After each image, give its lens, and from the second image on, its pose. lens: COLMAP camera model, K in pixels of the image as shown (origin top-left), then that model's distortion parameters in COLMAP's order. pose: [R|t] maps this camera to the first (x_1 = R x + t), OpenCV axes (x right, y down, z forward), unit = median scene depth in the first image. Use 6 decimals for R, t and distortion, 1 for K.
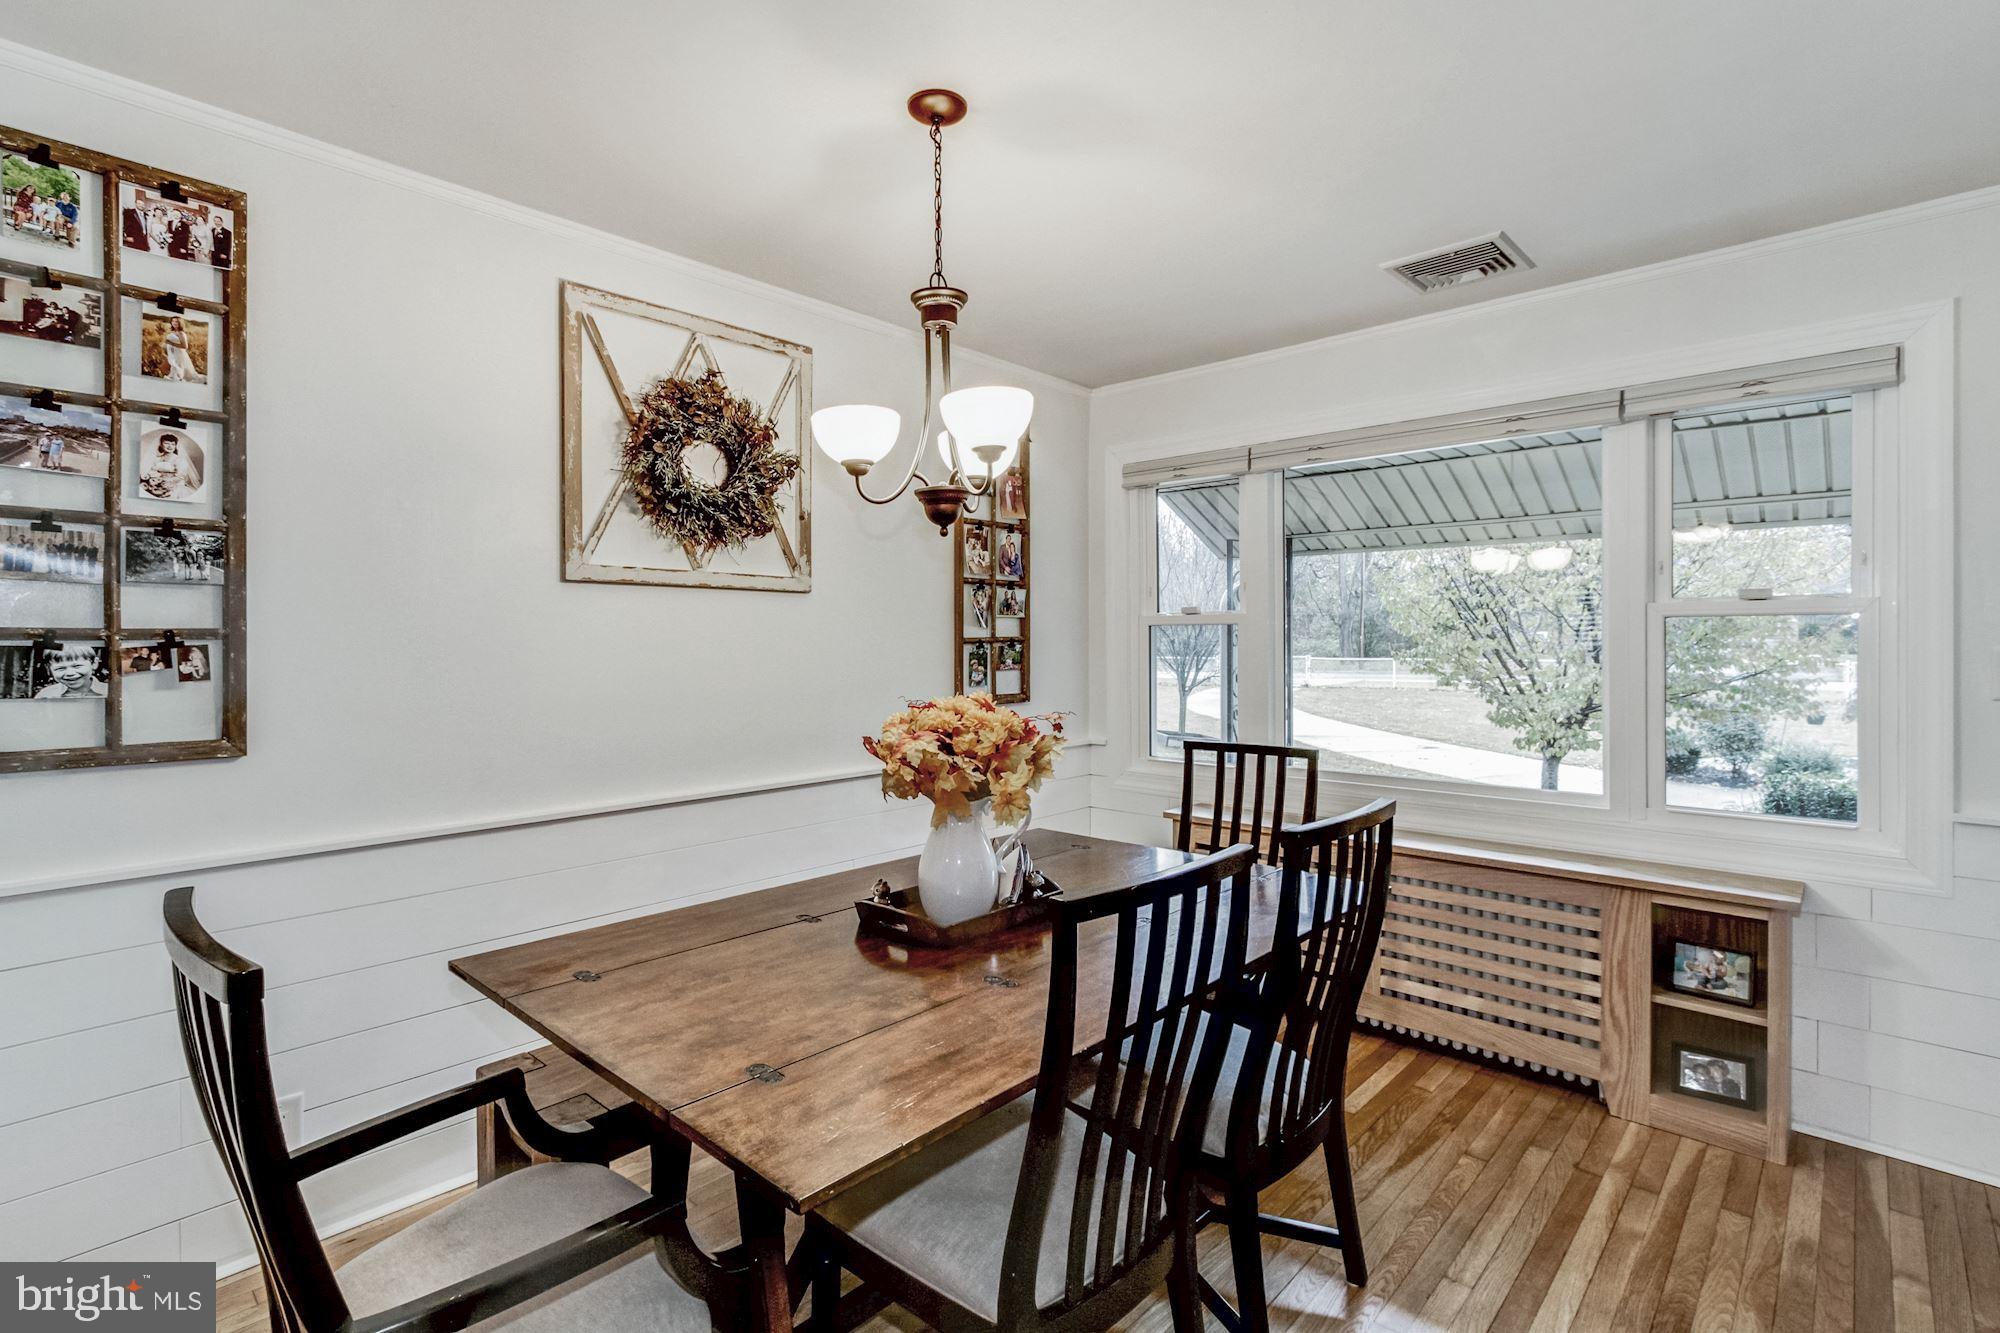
lens RADIAL K [[945.6, 0, 1020.5], [0, 945.6, 636.7], [0, 0, 1]] dist [0.021468, 0.000398]
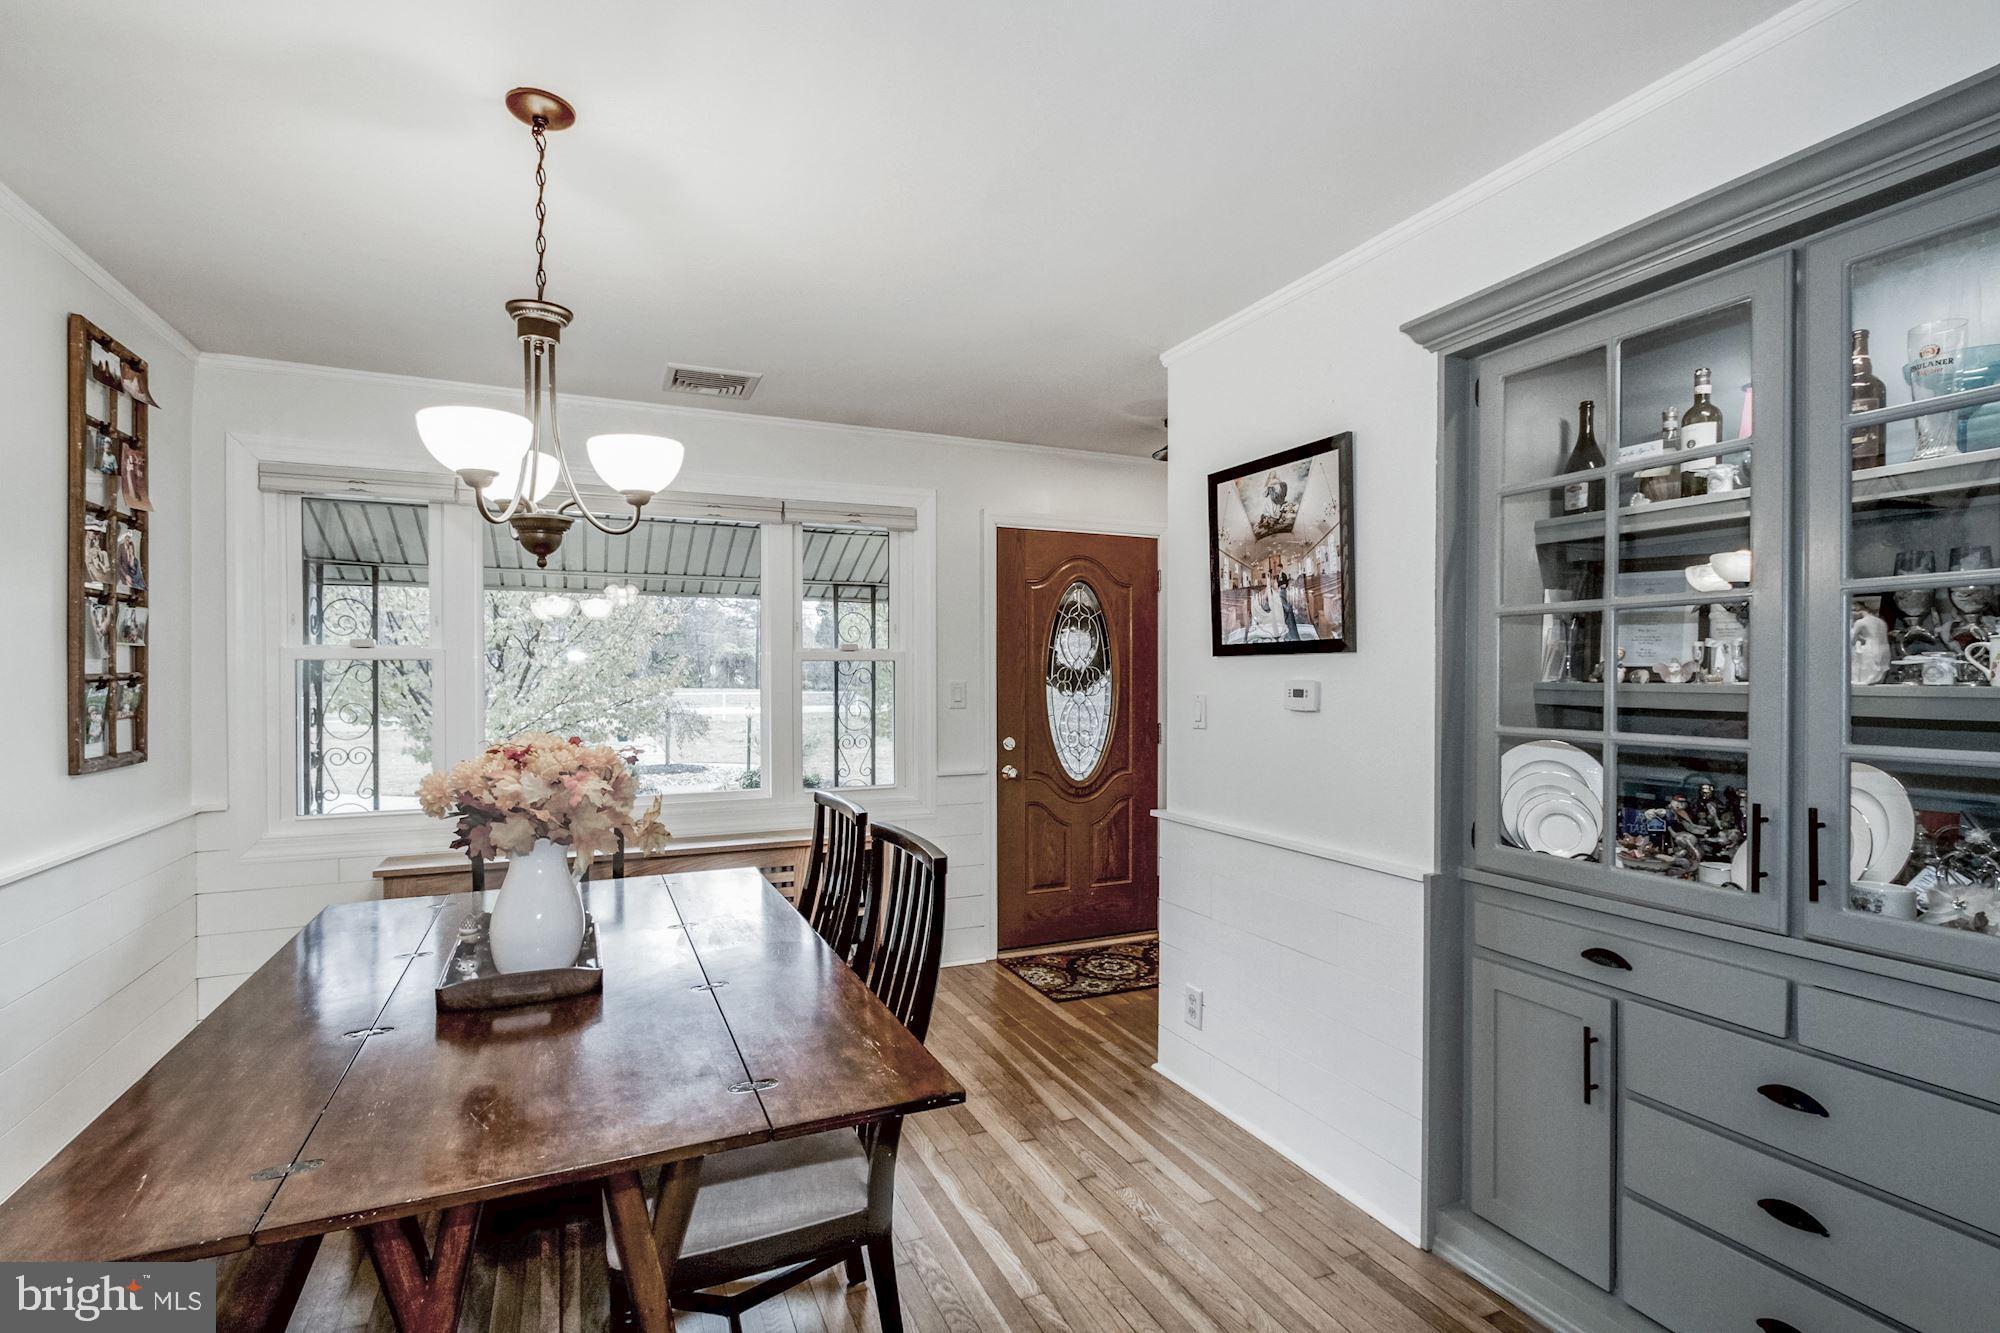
lens RADIAL K [[926.9, 0, 988.9], [0, 926.9, 677.9], [0, 0, 1]] dist [-0.000705, -0.000244]
pose [[0.416598, -0.001821, 0.909089, -0.380510], [-0.003339, 0.999988, 0.003533, -0.000624], [-0.909085, -0.004507, 0.416587, 0.113308]]
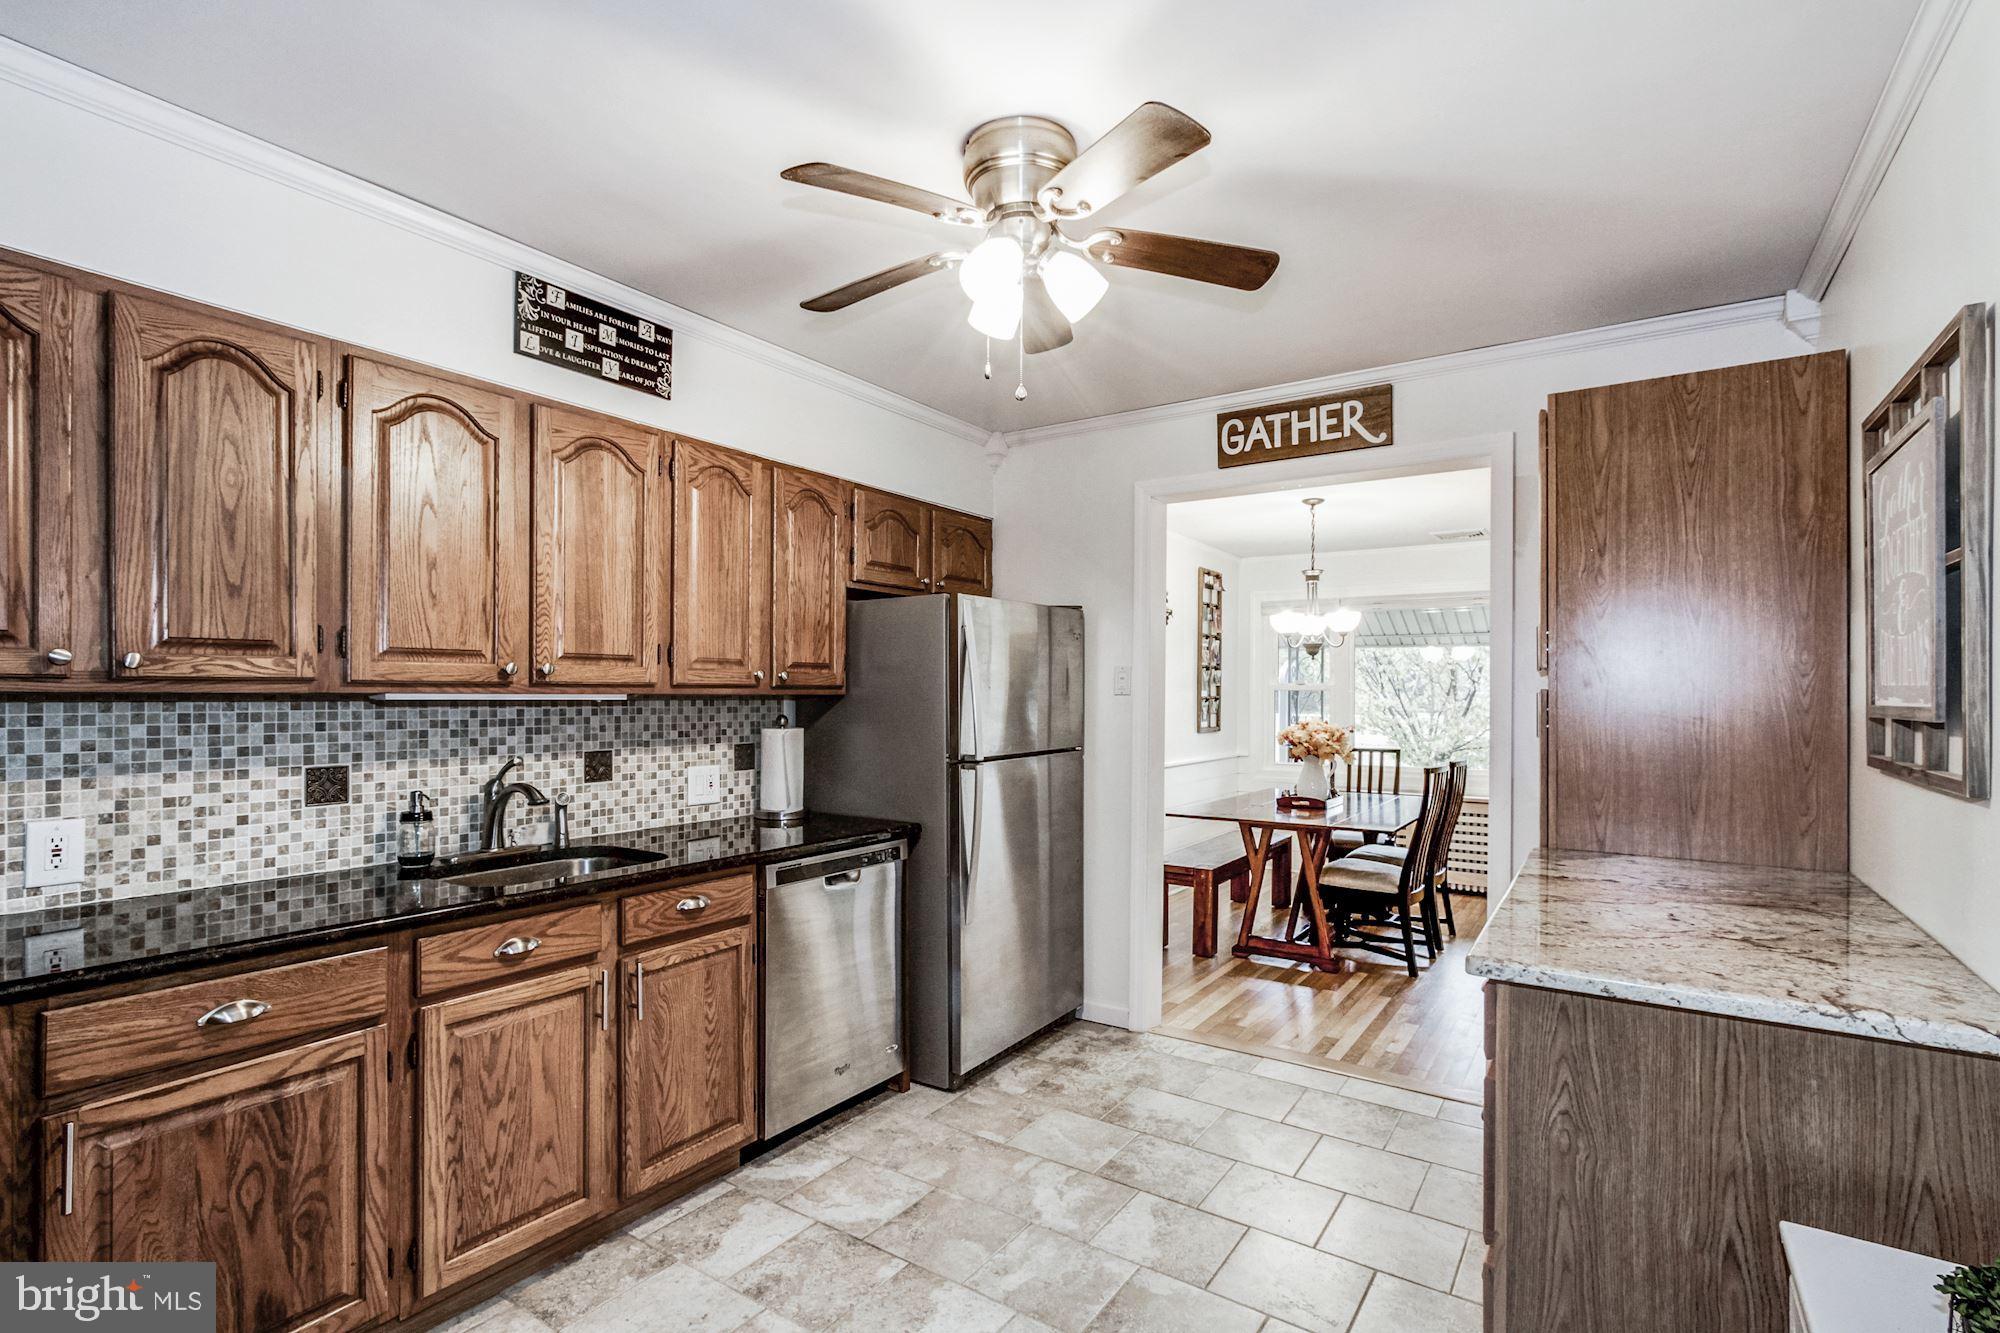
lens RADIAL K [[944.2, 0, 984.4], [0, 944.2, 692.1], [0, 0, 1]] dist [-0.002336, 0.004480]
pose [[0.992895, 0.008885, 0.118665, -0.687466], [-0.009028, 0.999959, 0.000667, -0.004782], [-0.118654, -0.001733, 0.992934, -0.800262]]
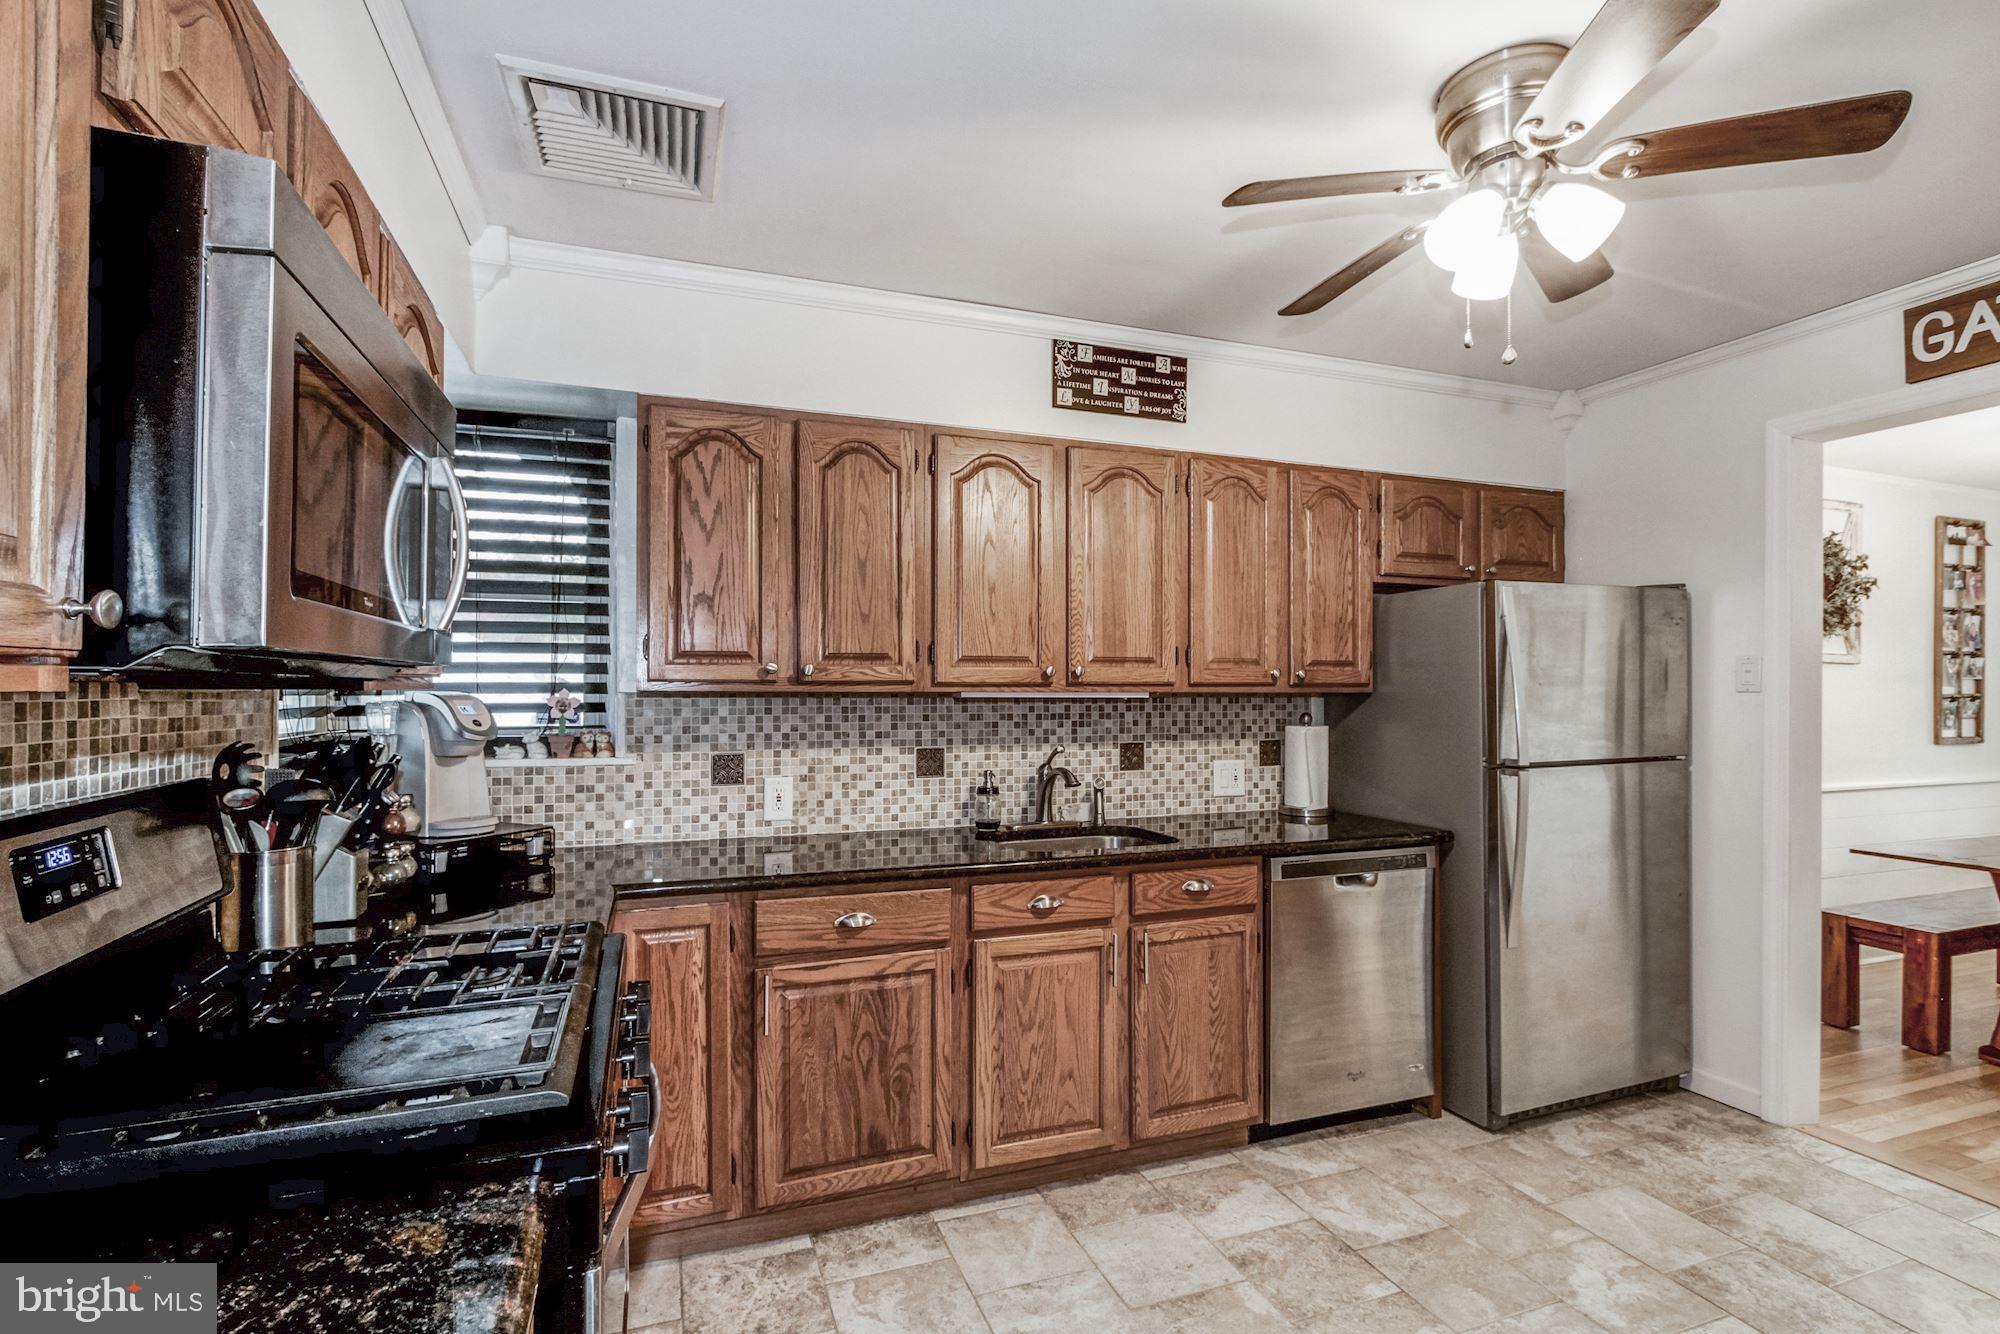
lens RADIAL K [[924.9, 0, 994.2], [0, 924.9, 687.9], [0, 0, 1]] dist [0.002806, 0.001579]
pose [[0.879153, 0.004358, -0.476519, -0.599993], [-0.003961, 0.999990, 0.001838, -0.005264], [0.476522, 0.000272, 0.879162, -0.810724]]
